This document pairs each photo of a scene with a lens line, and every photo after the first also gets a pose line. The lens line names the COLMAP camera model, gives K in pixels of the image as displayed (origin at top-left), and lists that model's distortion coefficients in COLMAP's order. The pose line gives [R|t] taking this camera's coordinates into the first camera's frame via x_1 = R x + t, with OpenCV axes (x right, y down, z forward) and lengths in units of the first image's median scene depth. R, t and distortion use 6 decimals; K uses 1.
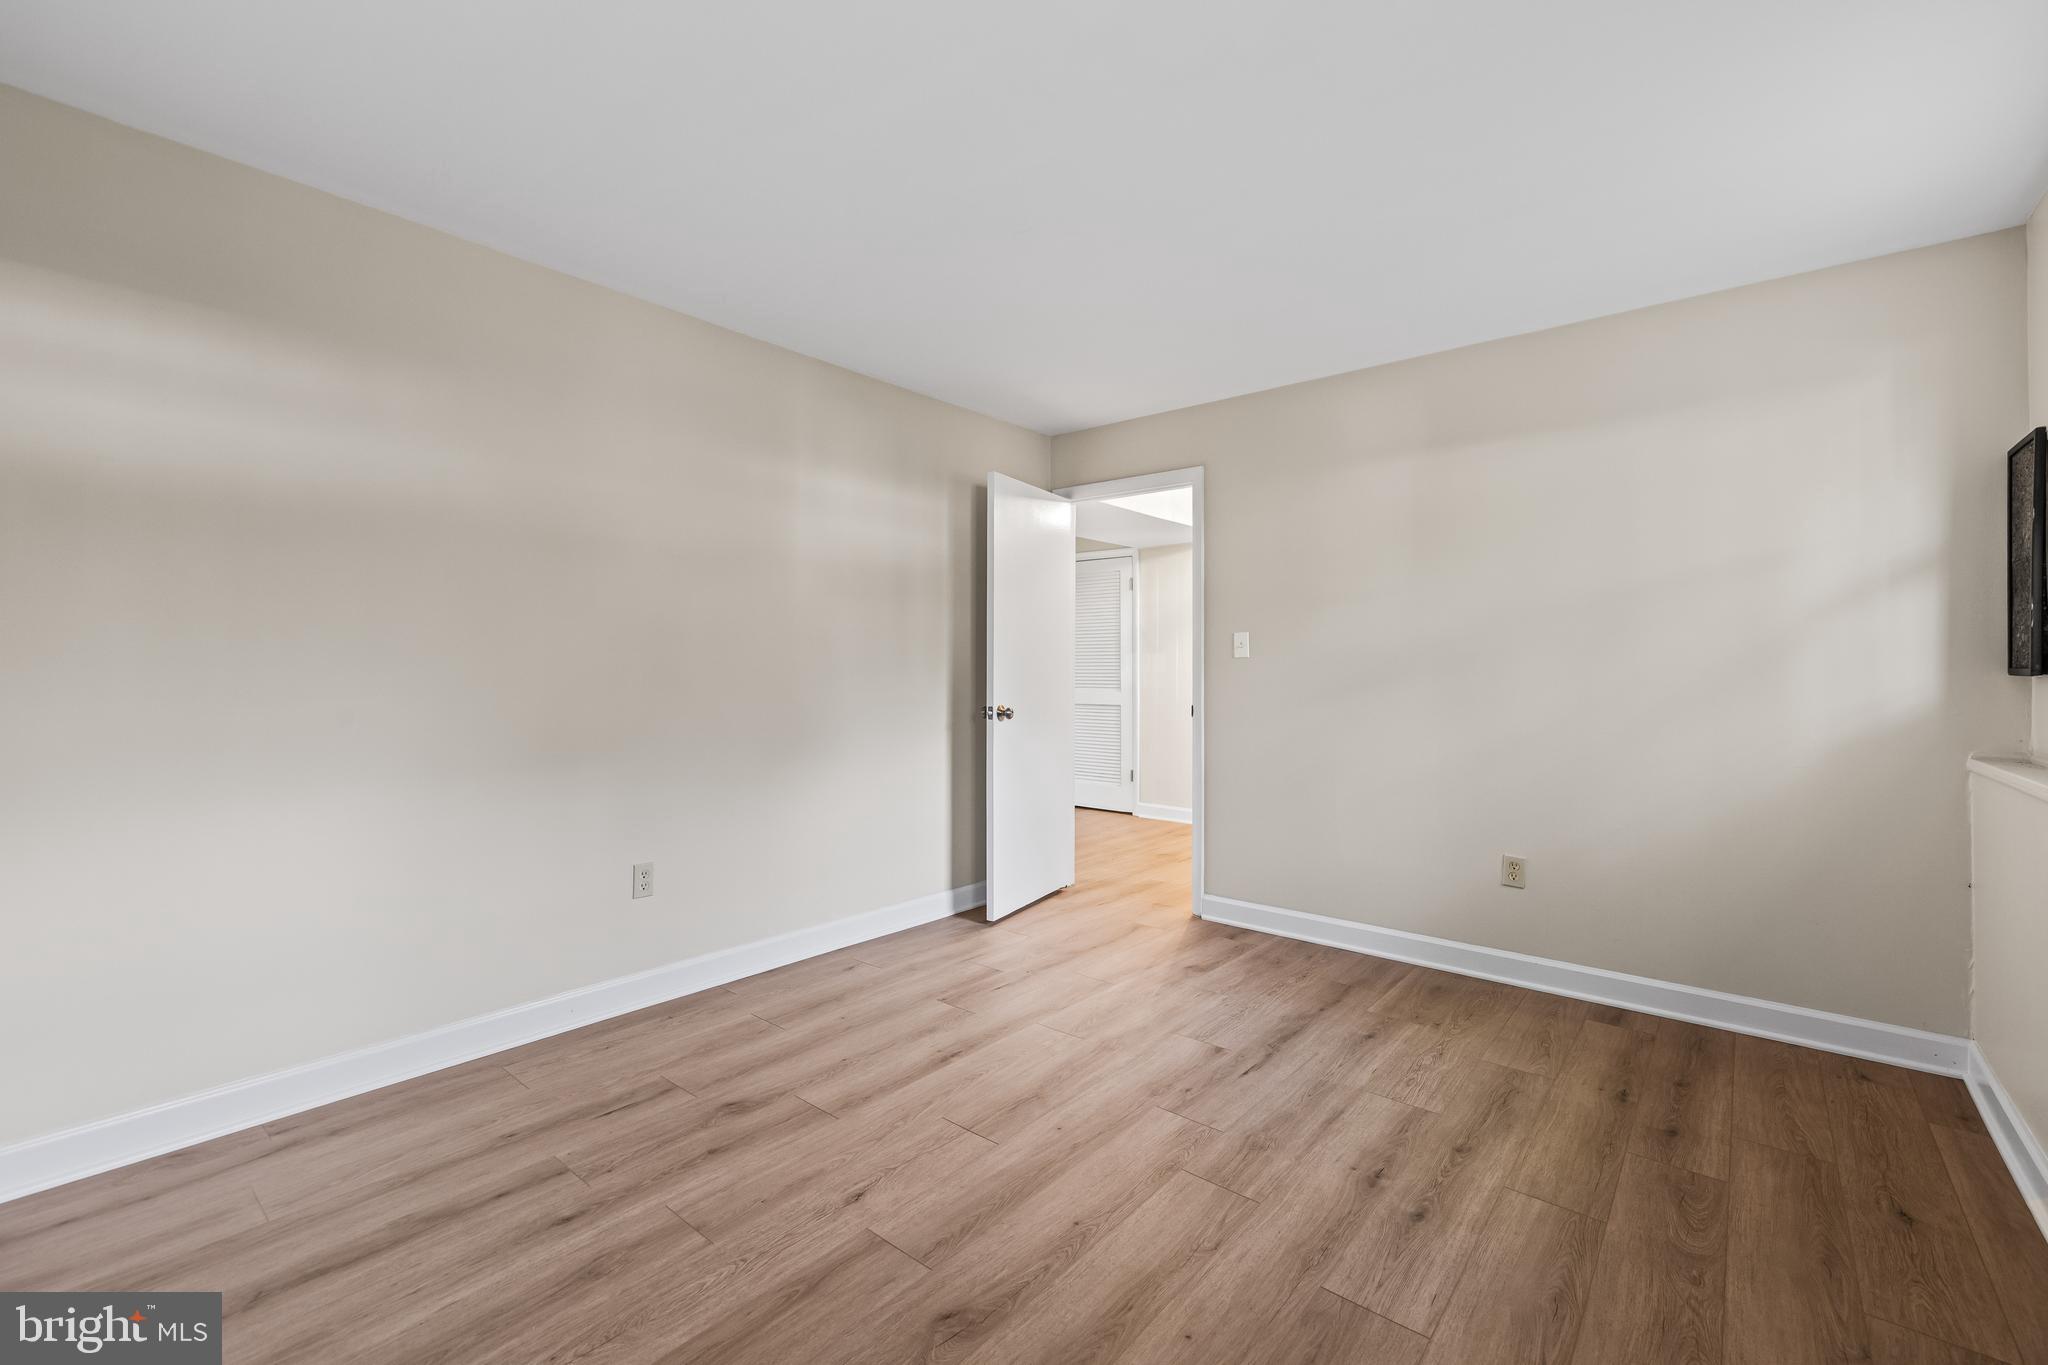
lens RADIAL K [[860.2, 0, 1026.8], [0, 860.2, 669.8], [0, 0, 1]] dist [-0.001763, 0.000337]
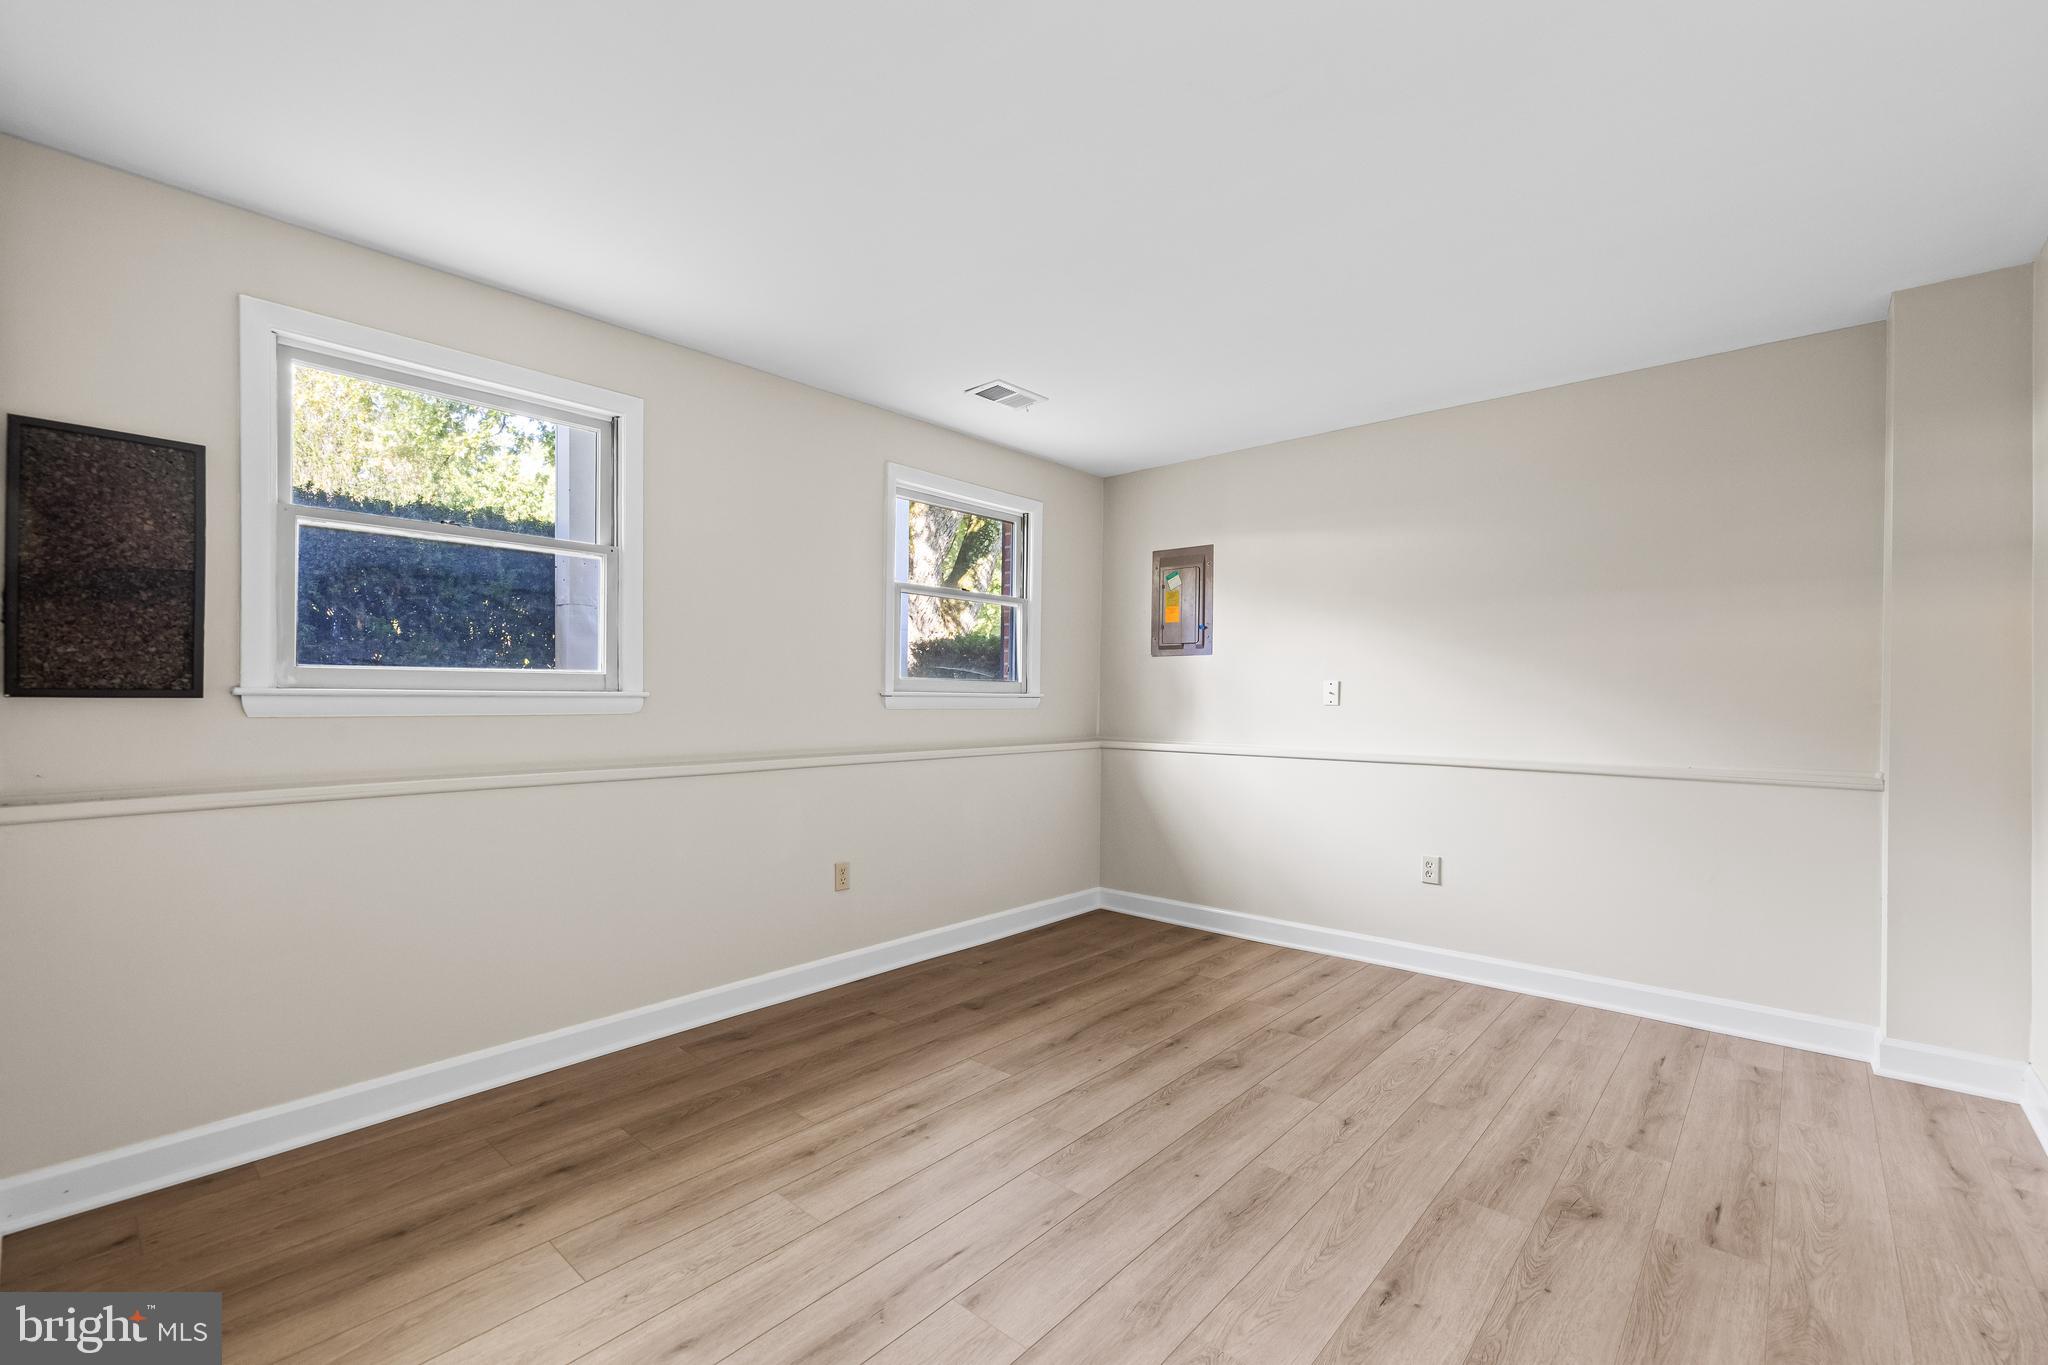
lens RADIAL K [[860.2, 0, 1026.8], [0, 860.2, 669.8], [0, 0, 1]] dist [-0.001763, 0.000337]
pose [[-0.999470, -0.007447, 0.031696, 0.209989], [-0.008412, 0.999502, -0.030423, -0.001716], [-0.031453, -0.030674, -0.999034, 2.067391]]
